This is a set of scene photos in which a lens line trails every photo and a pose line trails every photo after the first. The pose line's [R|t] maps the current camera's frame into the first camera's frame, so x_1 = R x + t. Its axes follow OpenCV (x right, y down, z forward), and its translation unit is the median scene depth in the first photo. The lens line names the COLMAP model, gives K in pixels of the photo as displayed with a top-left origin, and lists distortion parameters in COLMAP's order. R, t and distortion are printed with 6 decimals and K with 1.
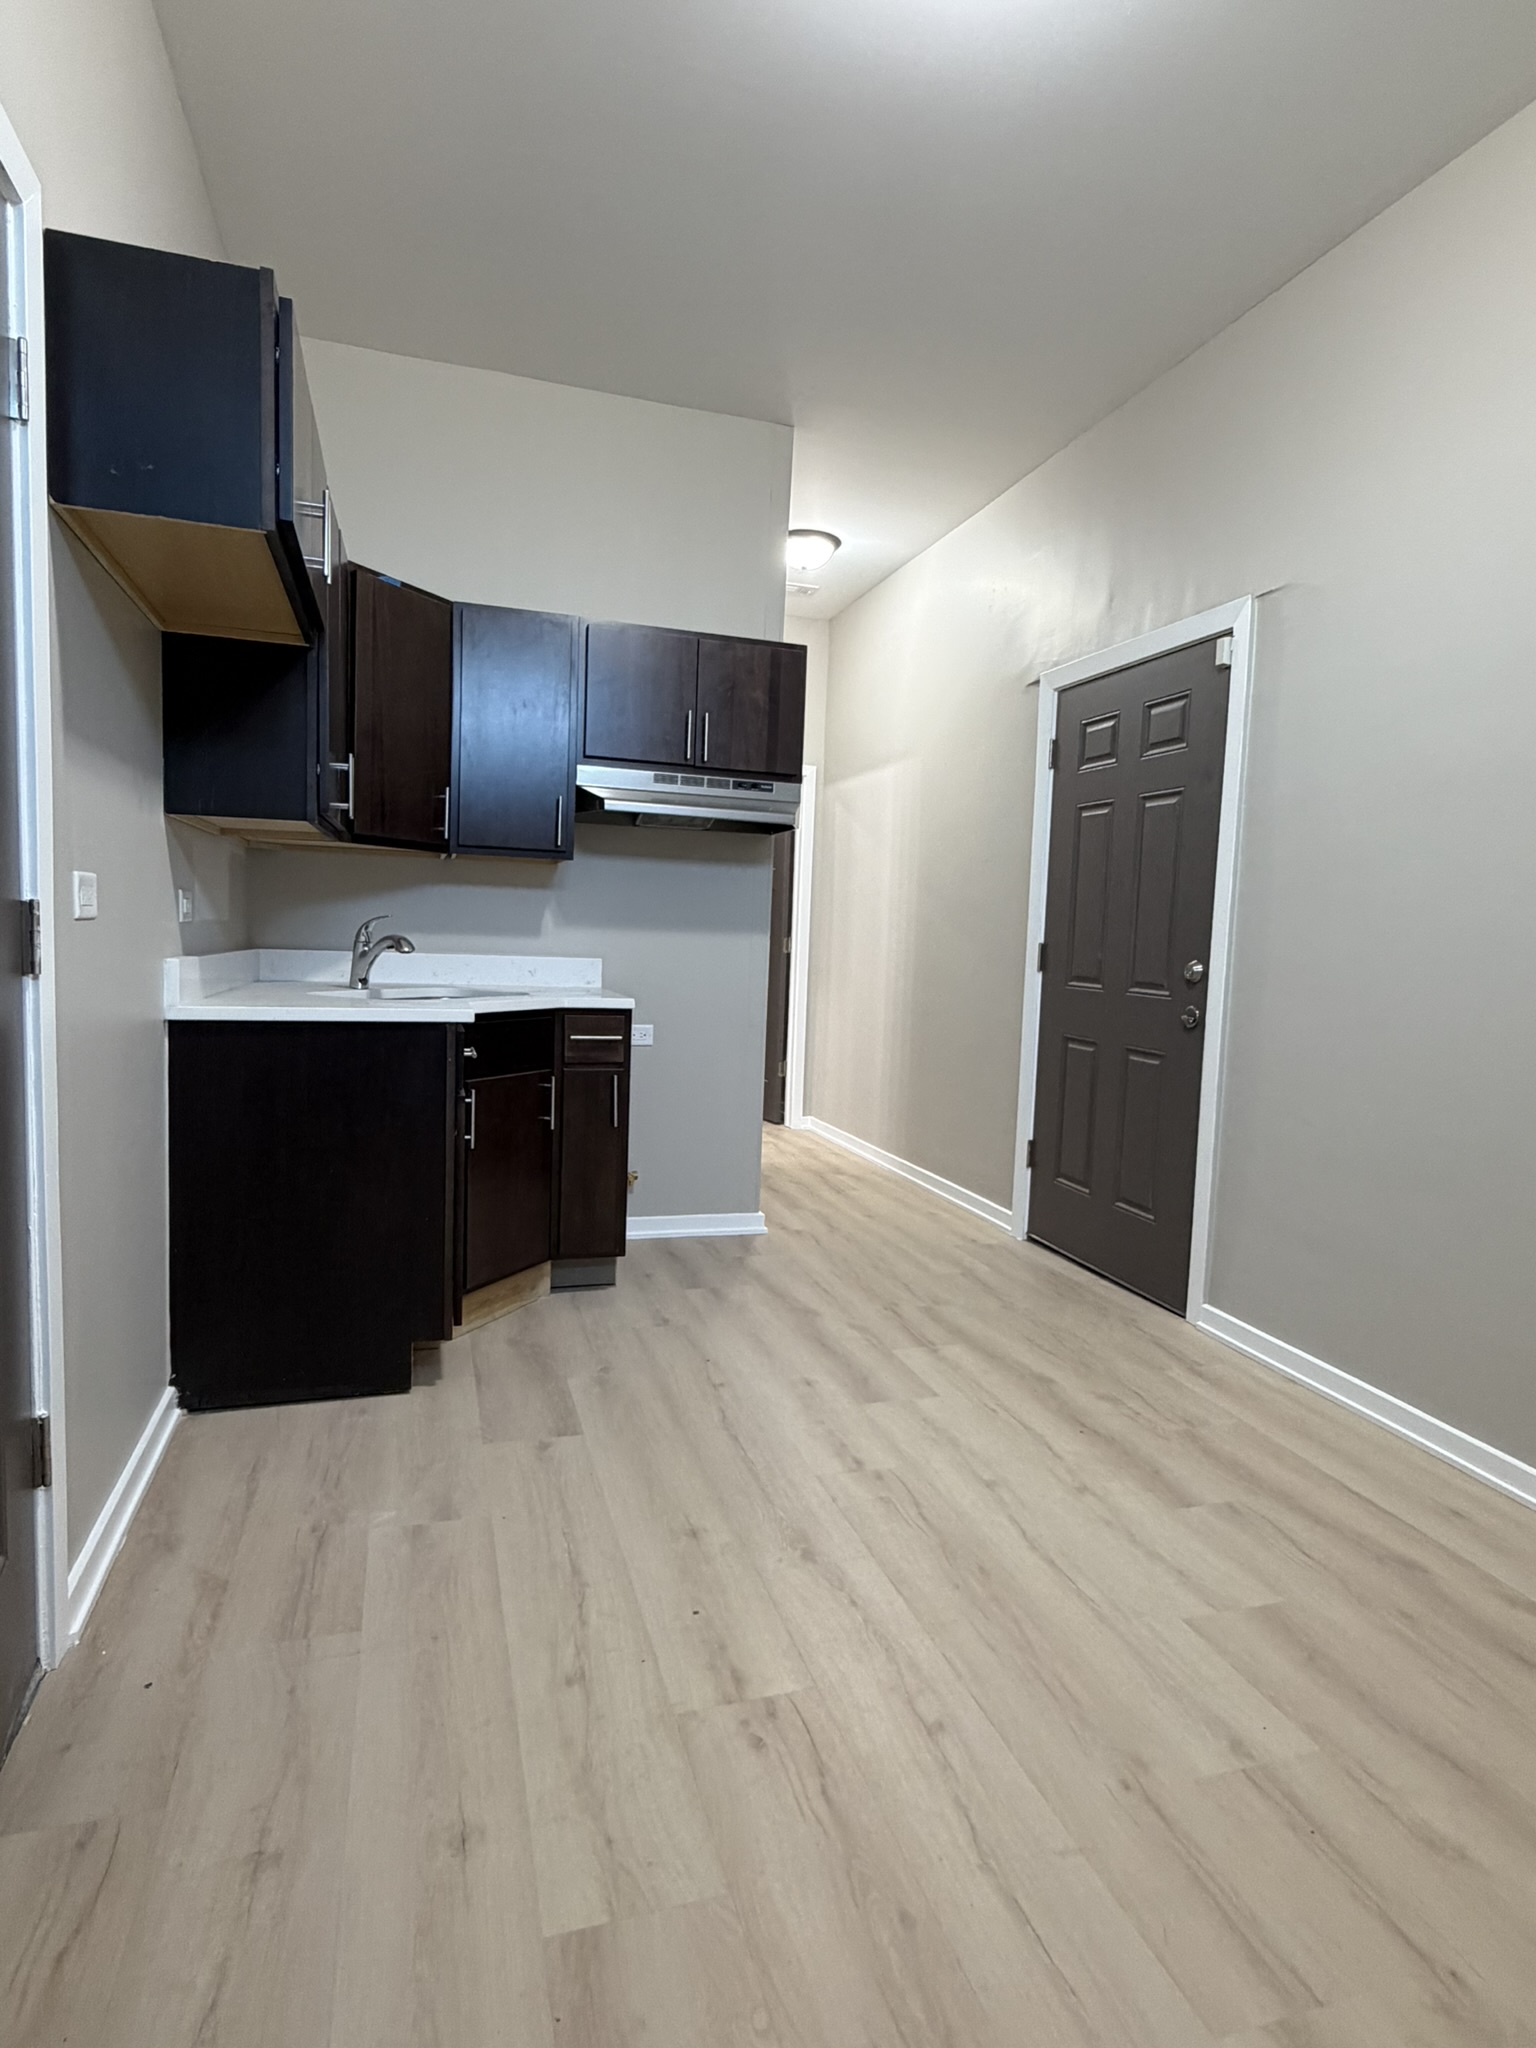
lens RADIAL K [[1097.0, 0, 768.0], [0, 1097.0, 1024.0], [0, 0, 1]] dist [-0.000726, -0.000877]
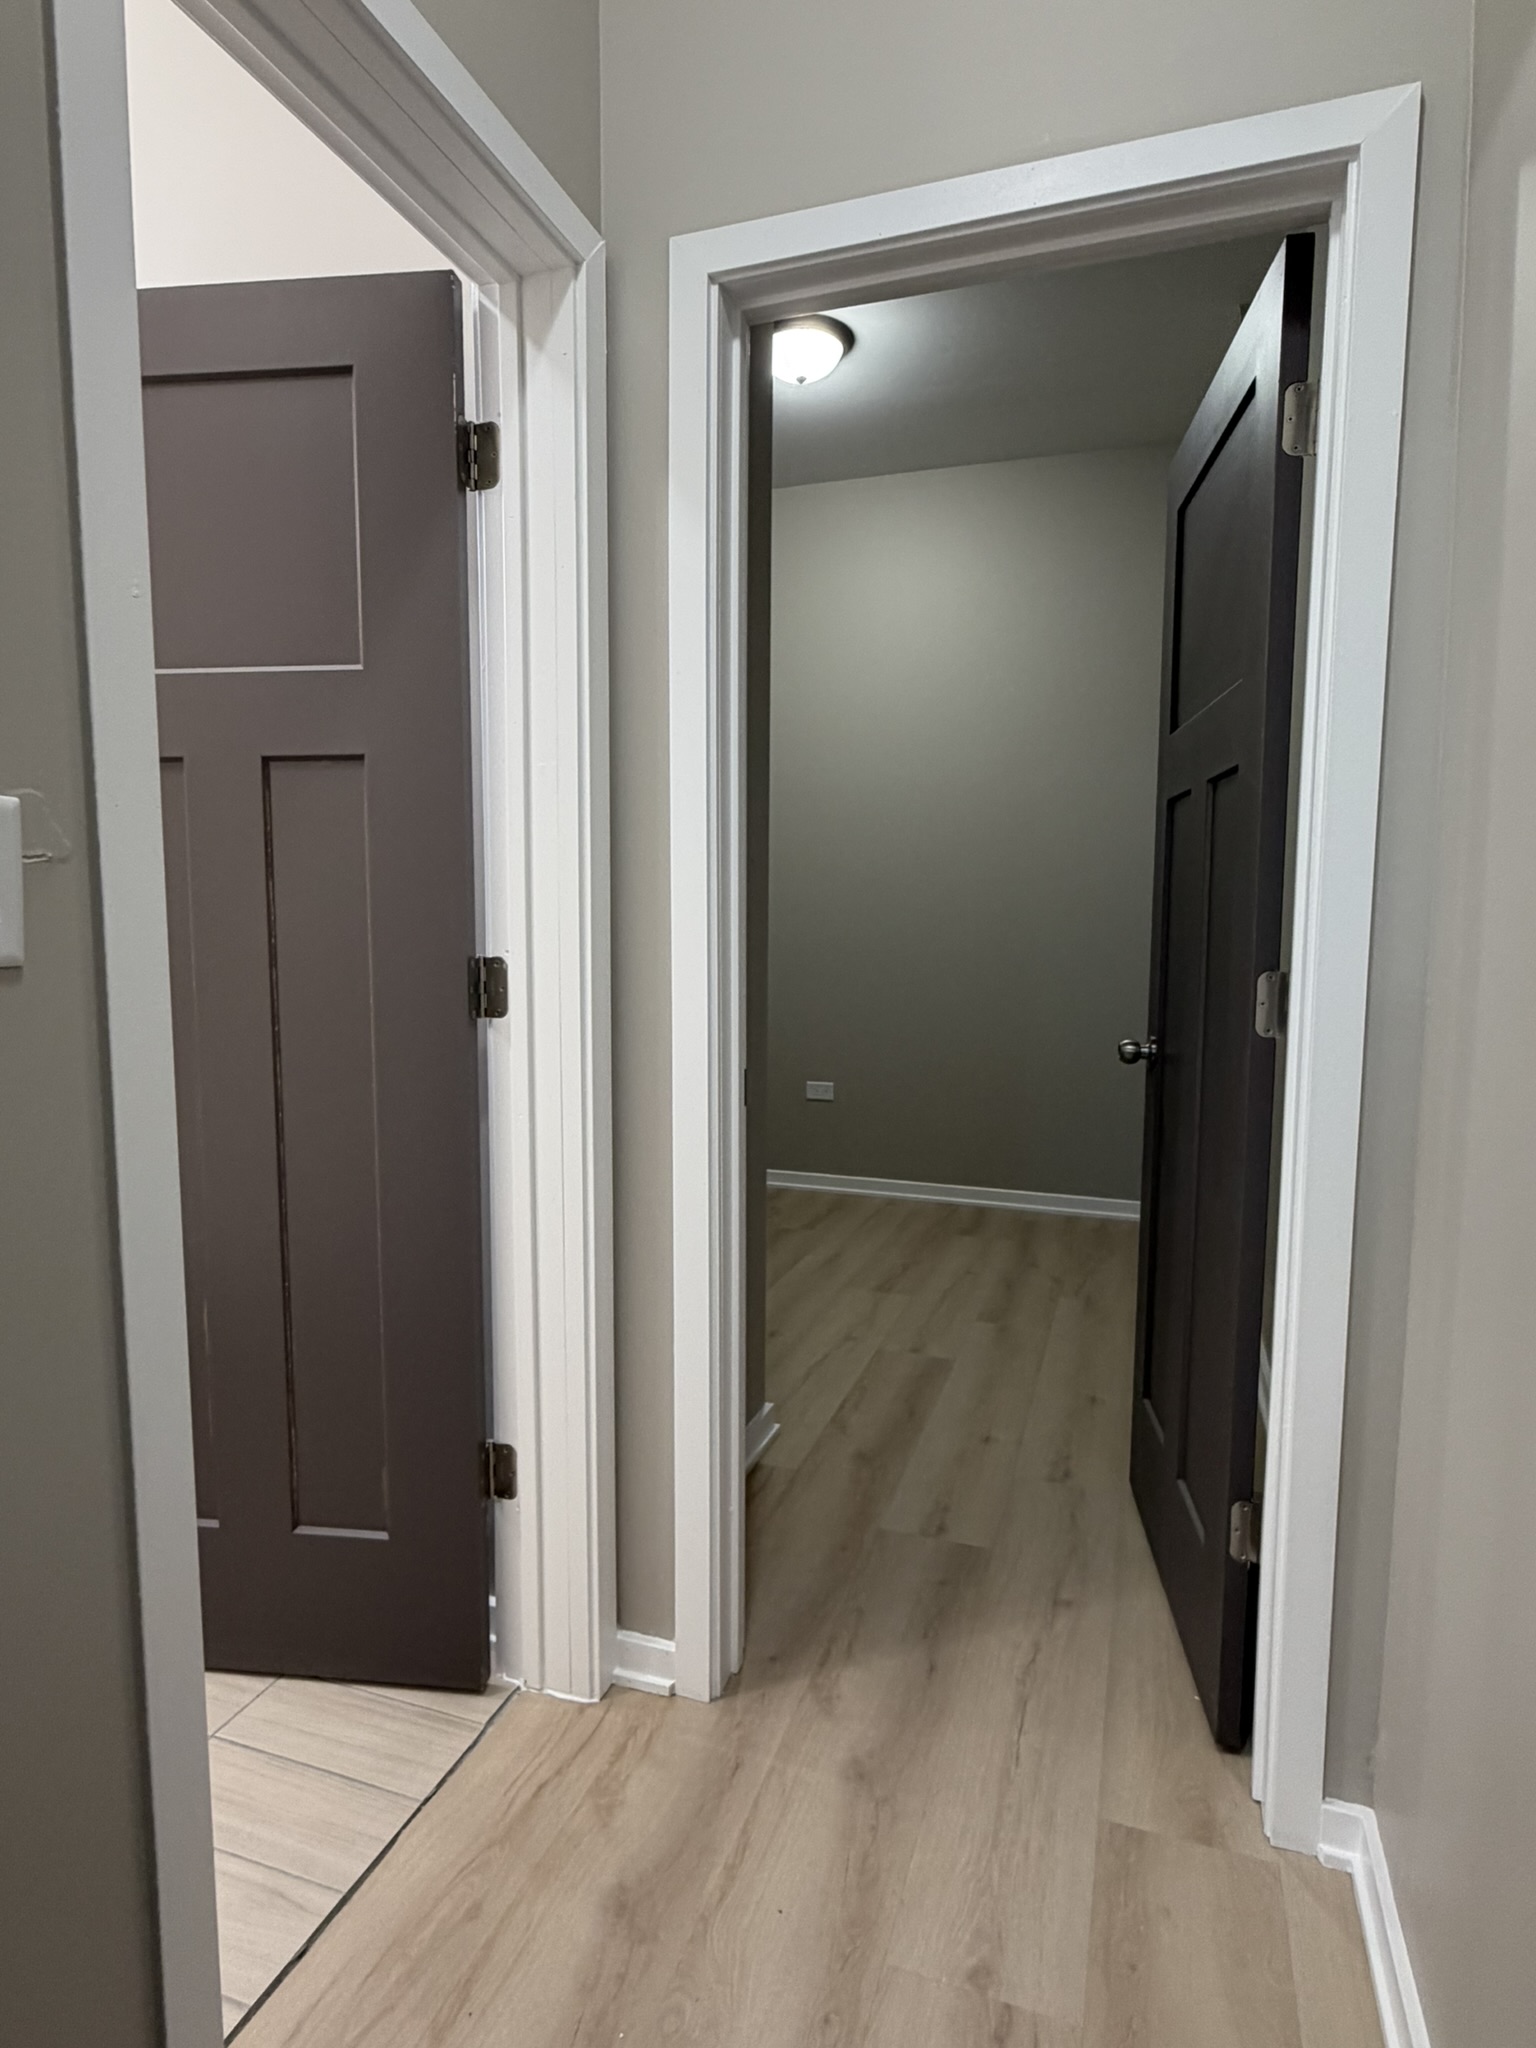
lens RADIAL K [[1103.9, 0, 768.0], [0, 1103.9, 1024.0], [0, 0, 1]] dist [-0.003975, -0.001029]
pose [[0.798143, 0.030121, -0.601715, 0.185418], [-0.028711, 0.999516, 0.011950, -0.158860], [0.601783, 0.007738, 0.798622, 1.771838]]
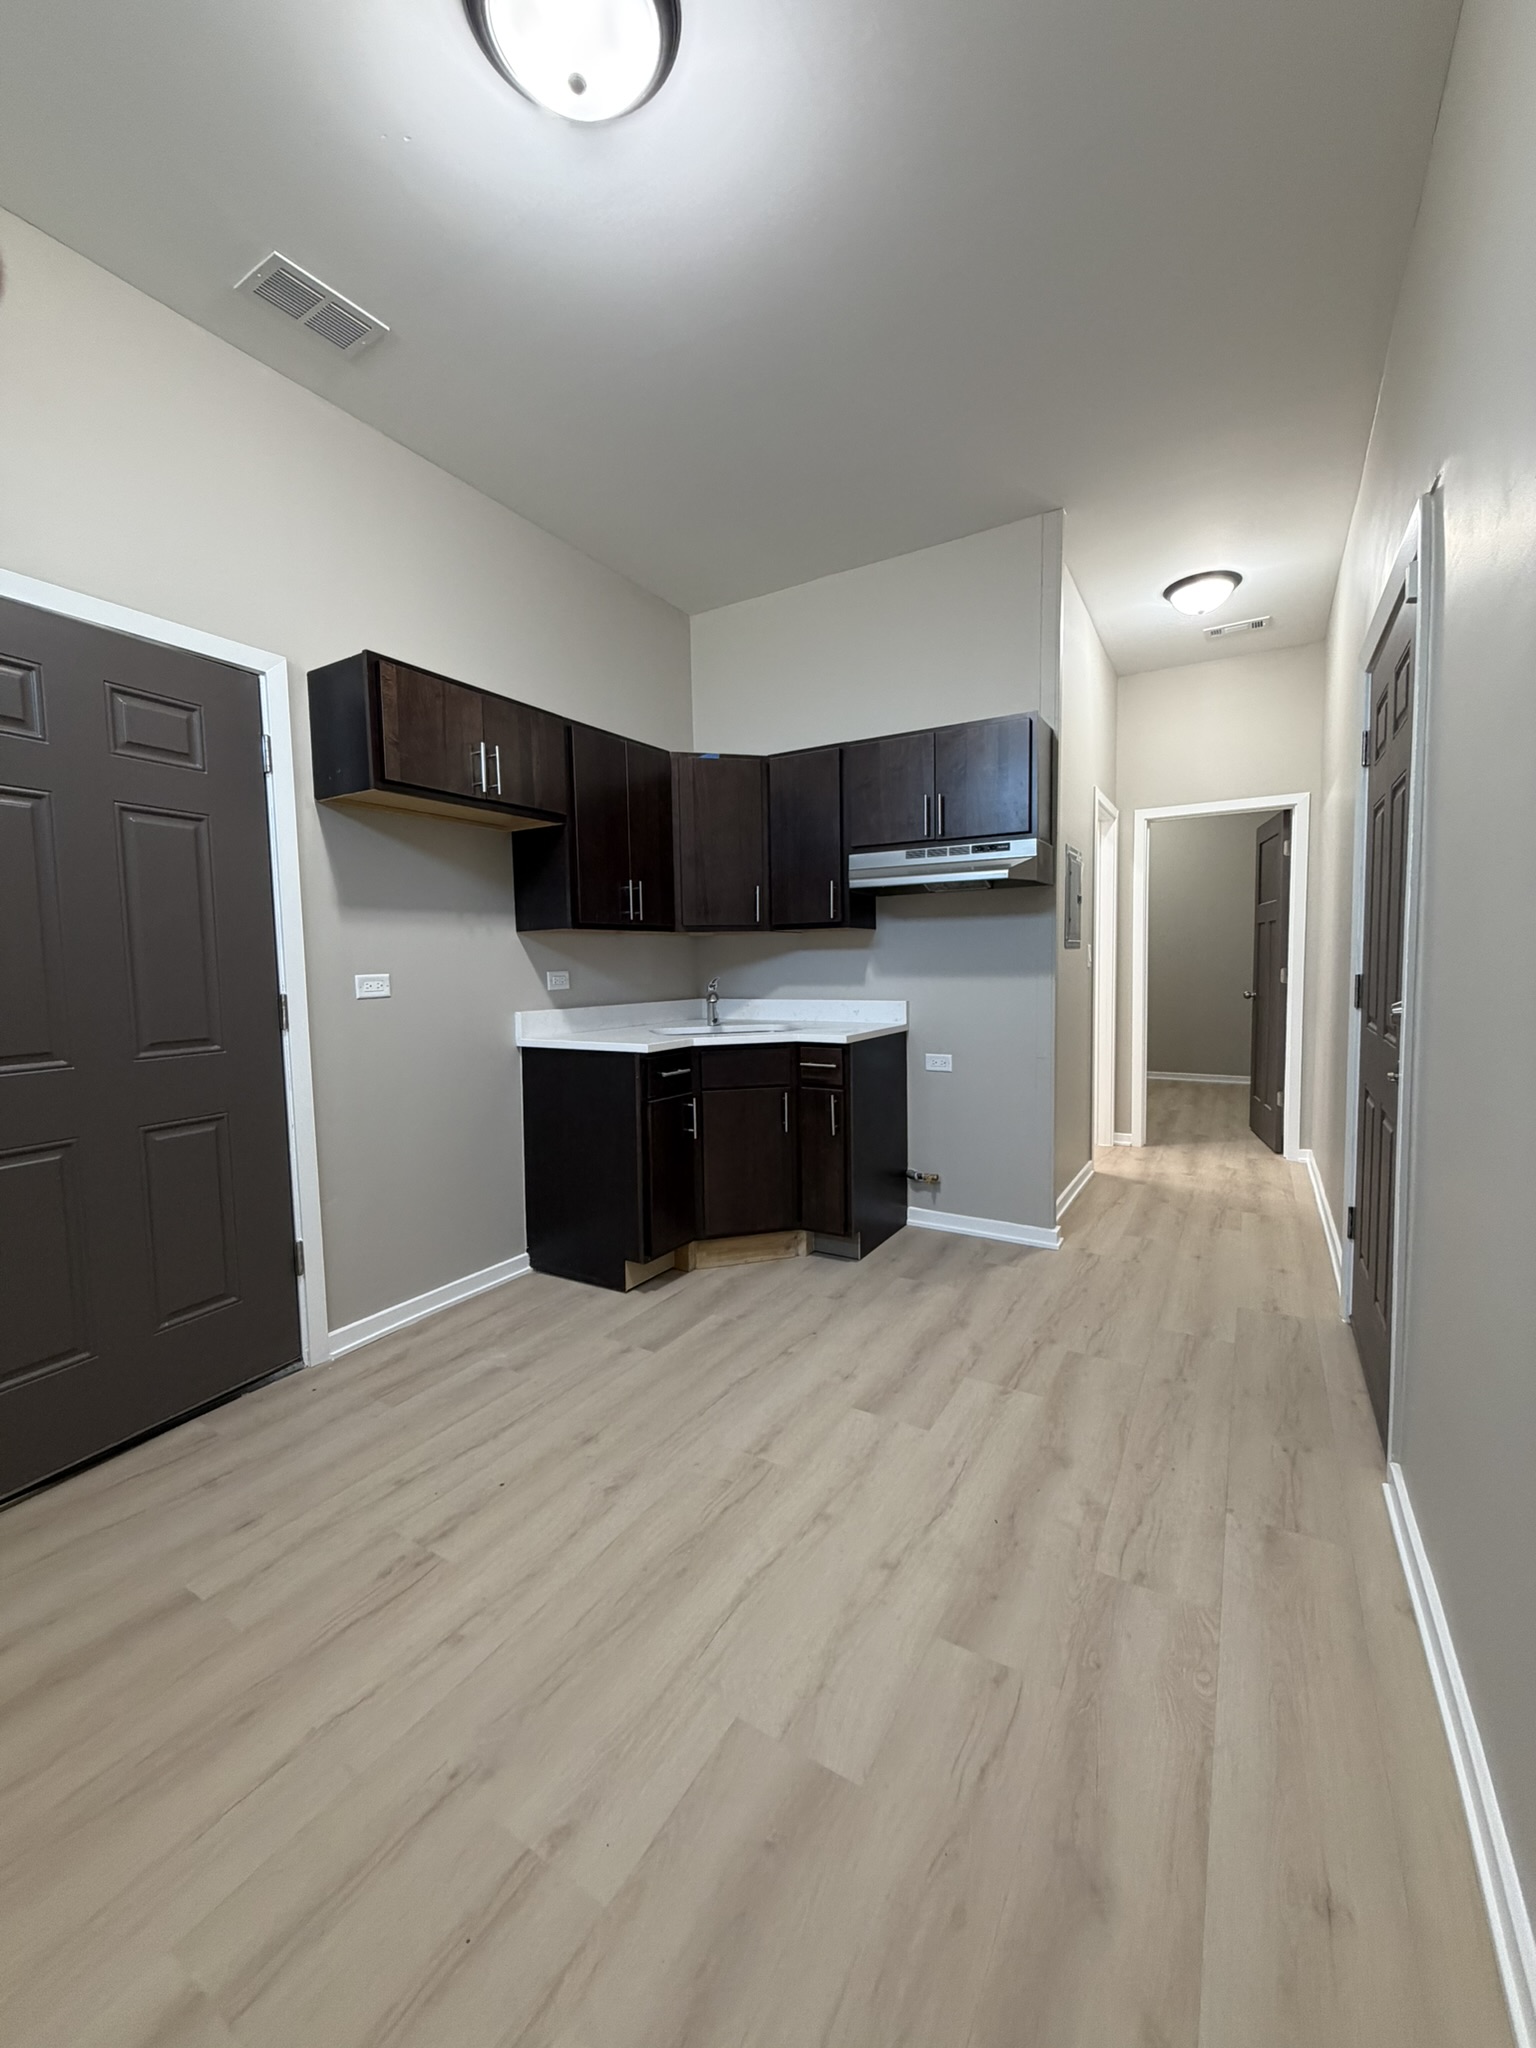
lens RADIAL K [[815.2, 0, 768.0], [0, 815.2, 1024.0], [0, 0, 1]] dist [-0.003352, 0.000202]
pose [[0.663767, 0.009900, -0.747874, 0.626805], [-0.019983, 0.999790, -0.004501, -0.036906], [0.747672, 0.017932, 0.663826, 0.371615]]
